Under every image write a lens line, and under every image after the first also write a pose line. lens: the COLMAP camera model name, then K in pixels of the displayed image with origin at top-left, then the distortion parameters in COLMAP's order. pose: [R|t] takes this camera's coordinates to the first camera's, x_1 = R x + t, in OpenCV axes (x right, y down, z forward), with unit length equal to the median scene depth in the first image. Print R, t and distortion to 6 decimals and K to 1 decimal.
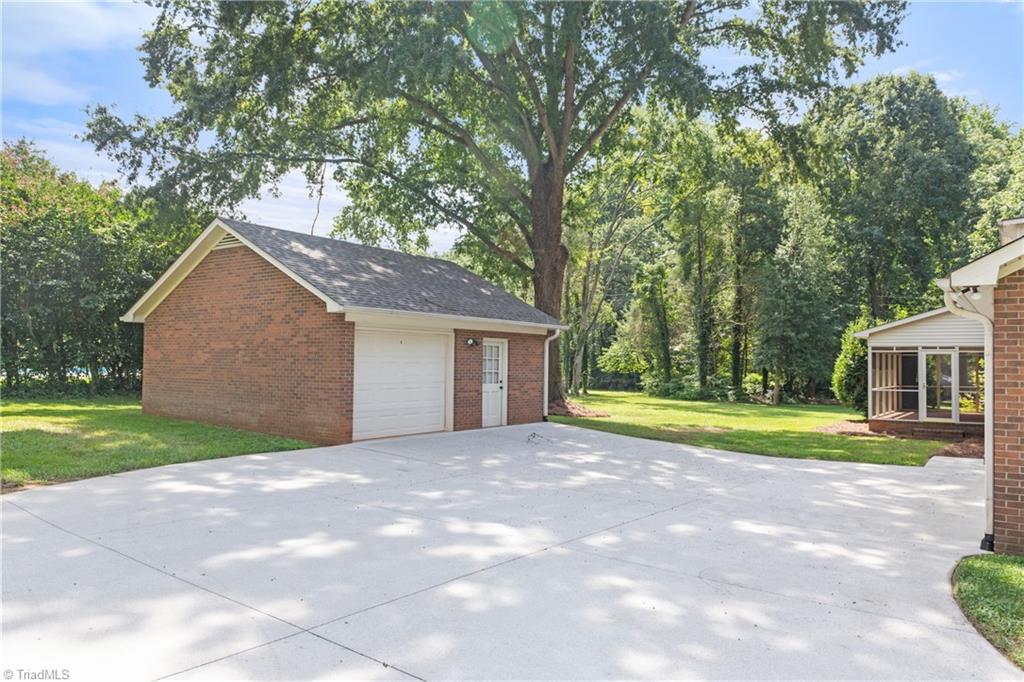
lens RADIAL K [[690.2, 0, 512.0], [0, 690.2, 341.0], [0, 0, 1]] dist [-0.002539, -0.003136]
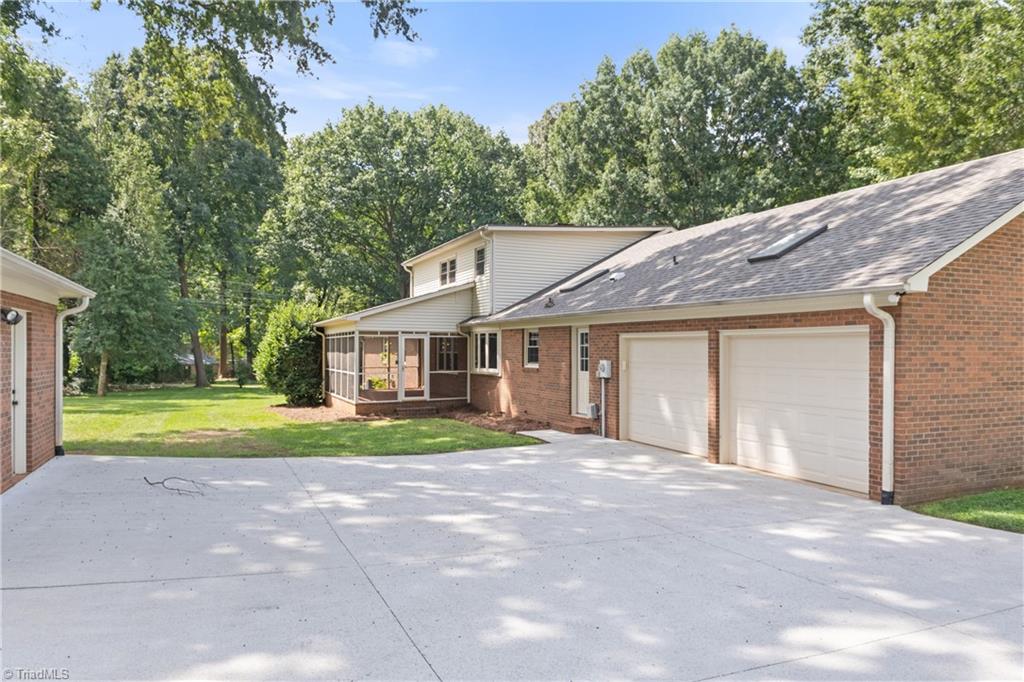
lens RADIAL K [[690.2, 0, 512.0], [0, 690.2, 341.0], [0, 0, 1]] dist [-0.002539, -0.003136]
pose [[0.475739, -0.002166, 0.879584, -0.124749], [-0.024475, 0.999577, 0.015699, 0.001016], [-0.879246, -0.028996, 0.475485, 0.172728]]
